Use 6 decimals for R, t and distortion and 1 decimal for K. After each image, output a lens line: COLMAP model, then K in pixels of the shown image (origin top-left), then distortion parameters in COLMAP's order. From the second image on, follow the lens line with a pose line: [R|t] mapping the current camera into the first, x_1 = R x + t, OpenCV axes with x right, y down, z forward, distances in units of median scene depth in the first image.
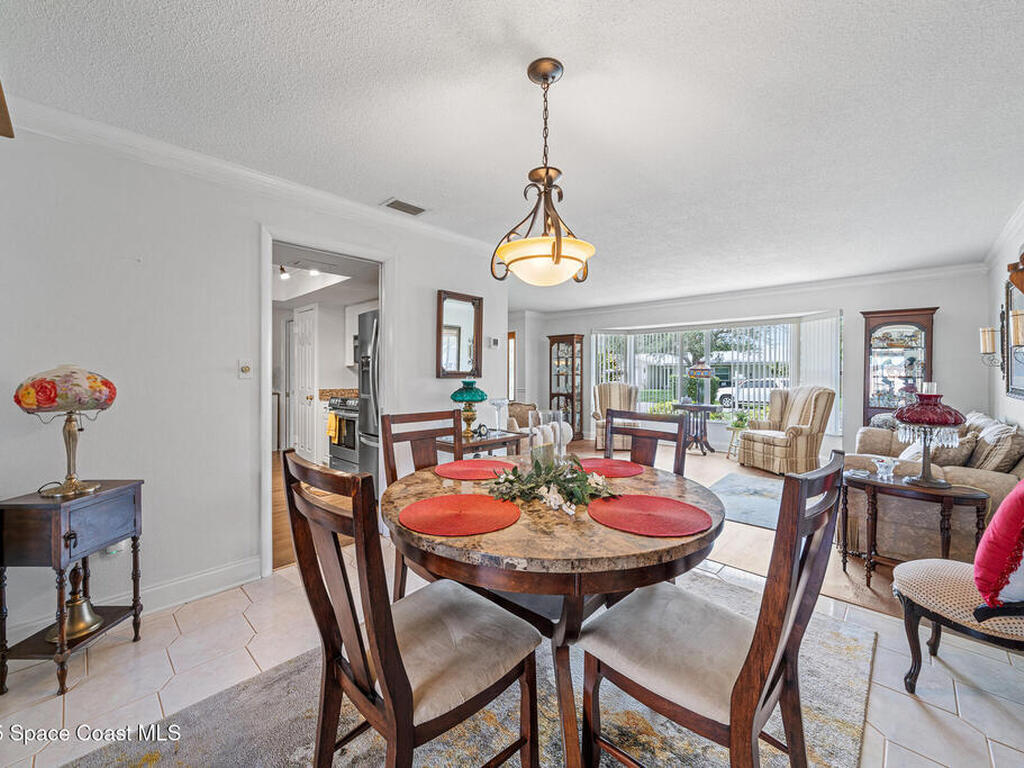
lens RADIAL K [[427.6, 0, 513.5], [0, 427.6, 376.2], [0, 0, 1]] dist [0.002278, 0.000051]
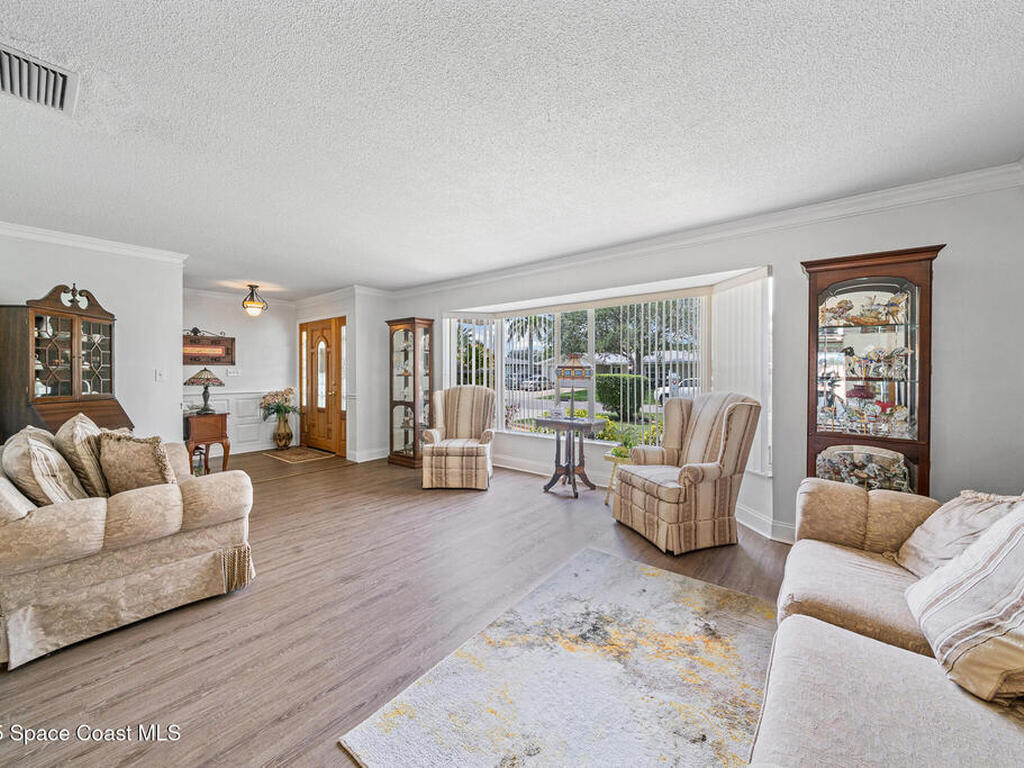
lens RADIAL K [[397.7, 0, 515.5], [0, 397.7, 372.7], [0, 0, 1]] dist [-0.003728, -0.000188]
pose [[0.997724, -0.001854, 0.067402, 0.372000], [0.002297, 0.999976, -0.006500, -0.003516], [-0.067389, 0.006640, 0.997705, 0.469957]]
